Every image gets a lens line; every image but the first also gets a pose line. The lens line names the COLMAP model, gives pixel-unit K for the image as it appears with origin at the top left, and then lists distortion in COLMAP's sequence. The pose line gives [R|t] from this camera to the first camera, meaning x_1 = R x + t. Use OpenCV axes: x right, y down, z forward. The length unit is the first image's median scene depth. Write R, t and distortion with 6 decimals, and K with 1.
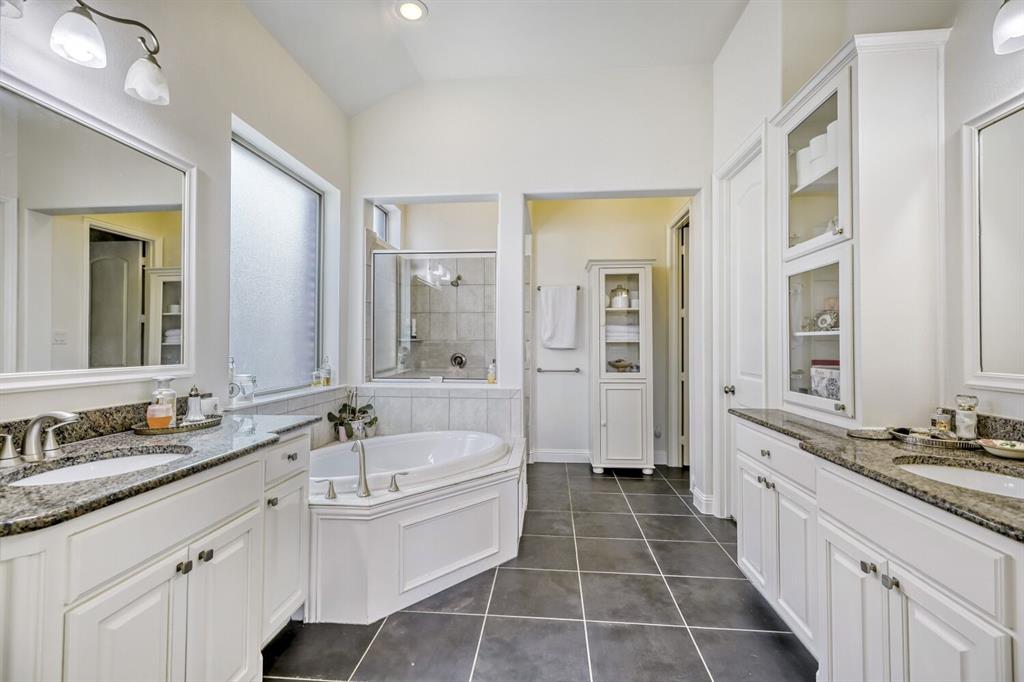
lens RADIAL K [[457.1, 0, 510.5], [0, 457.1, 361.3], [0, 0, 1]] dist [0.019029, -0.000089]
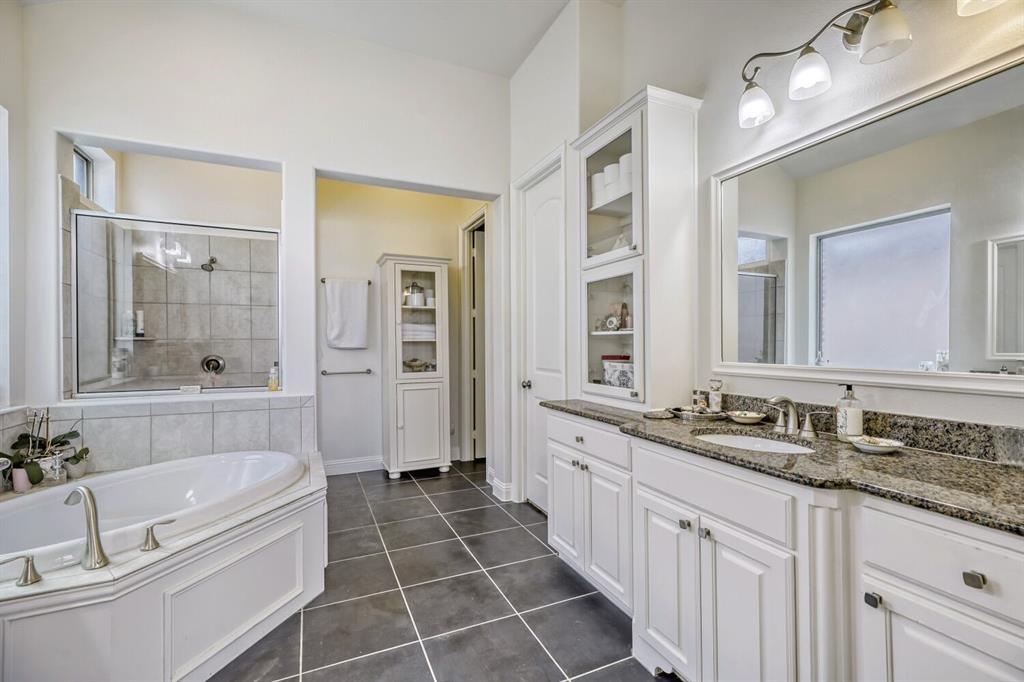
lens RADIAL K [[457.1, 0, 510.5], [0, 457.1, 361.3], [0, 0, 1]] dist [0.019029, -0.000089]
pose [[0.871065, -0.024824, 0.490541, -0.109777], [0.024016, 0.999680, 0.007943, -0.002653], [-0.490581, 0.004862, 0.871382, 0.088120]]
